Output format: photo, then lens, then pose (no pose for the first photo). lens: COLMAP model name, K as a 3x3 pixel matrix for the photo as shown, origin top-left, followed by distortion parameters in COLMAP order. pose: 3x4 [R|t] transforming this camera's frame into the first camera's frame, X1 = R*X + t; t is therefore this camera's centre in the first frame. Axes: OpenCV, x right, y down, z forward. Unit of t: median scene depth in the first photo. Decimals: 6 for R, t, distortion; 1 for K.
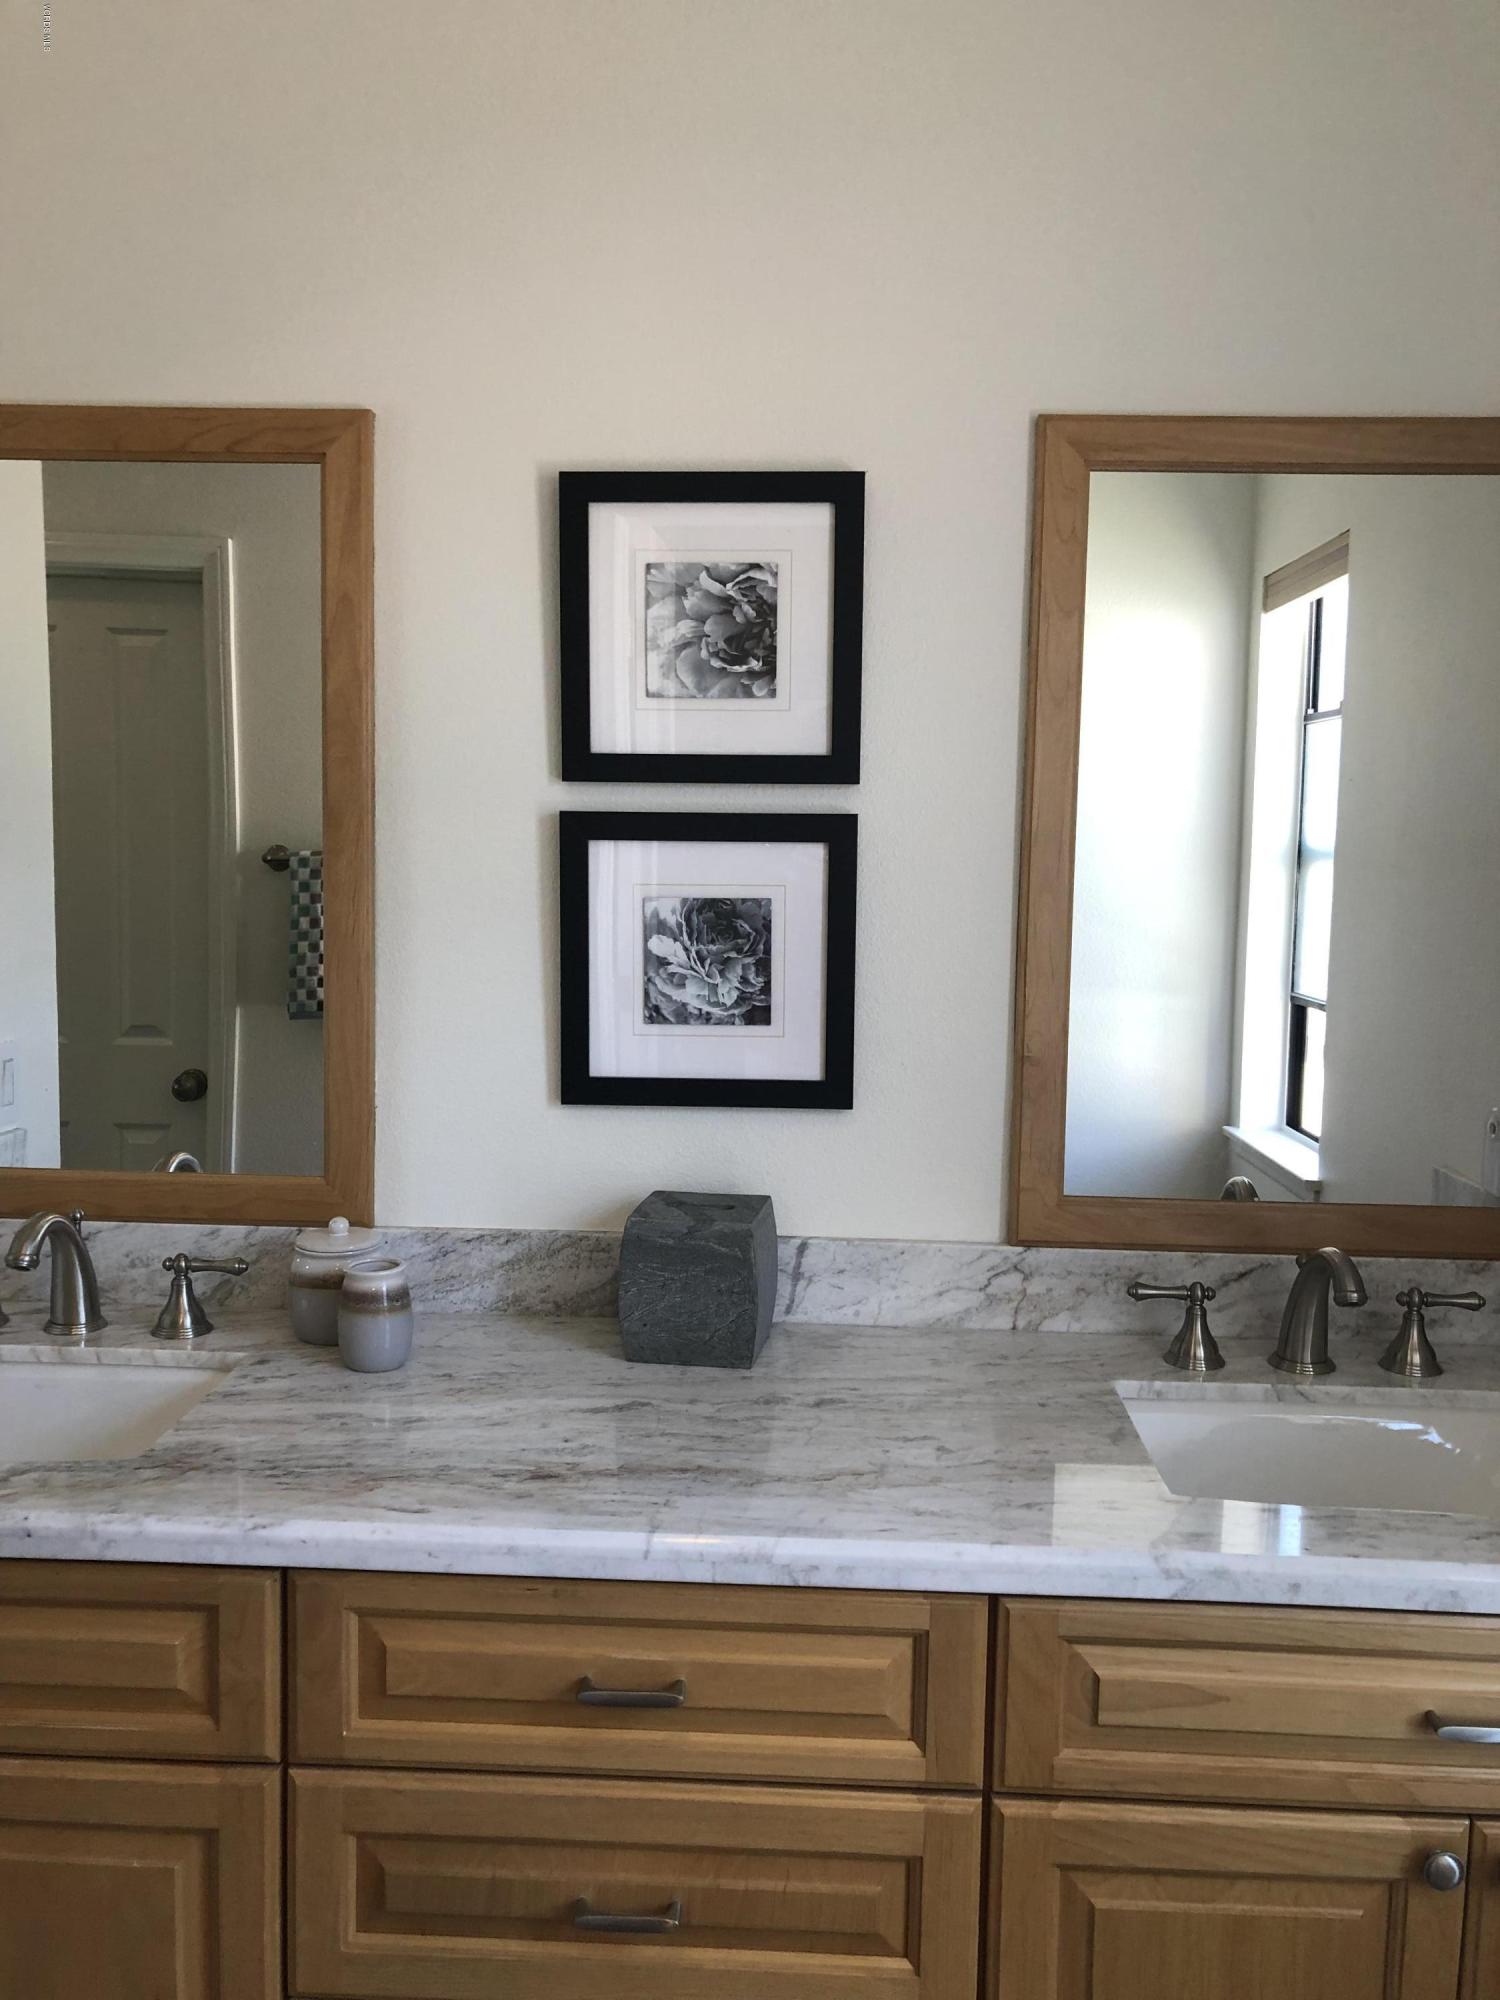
lens RADIAL K [[1641.5, 0, 739.4], [0, 1641.5, 994.4], [0, 0, 1]] dist [0.042175, -0.040067]
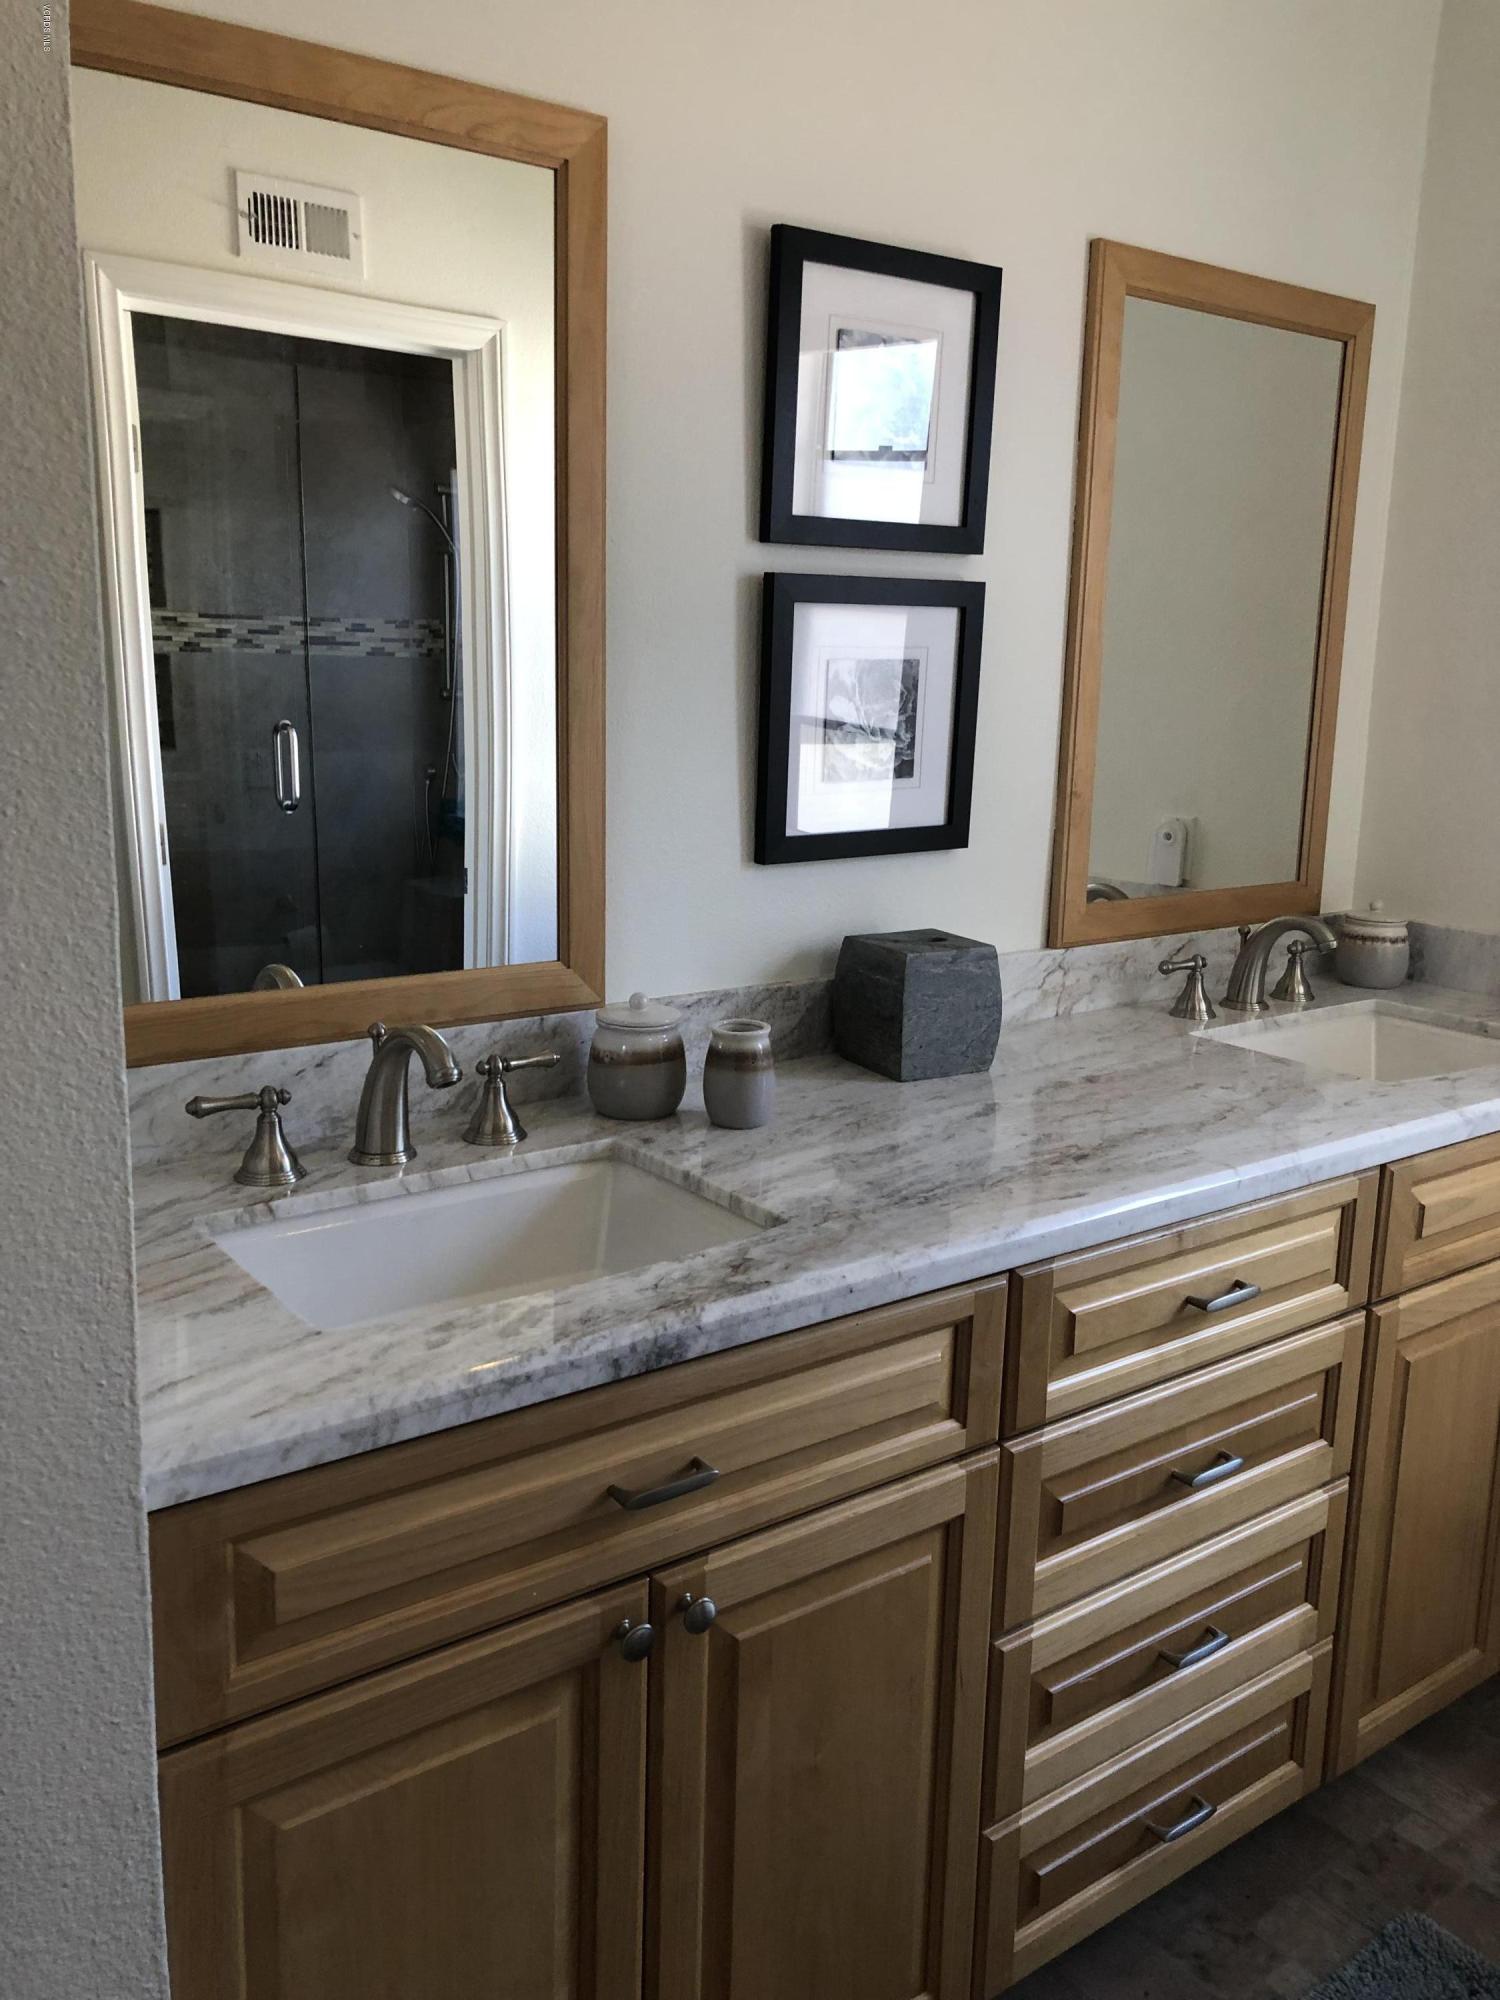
lens RADIAL K [[1641.5, 0, 763.7], [0, 1641.5, 985.0], [0, 0, 1]] dist [0.042175, -0.040067]
pose [[0.774856, -0.126580, 0.619334, -0.770569], [0.053163, 0.989325, 0.135686, 0.002006], [-0.629898, -0.072212, 0.773314, 0.194770]]
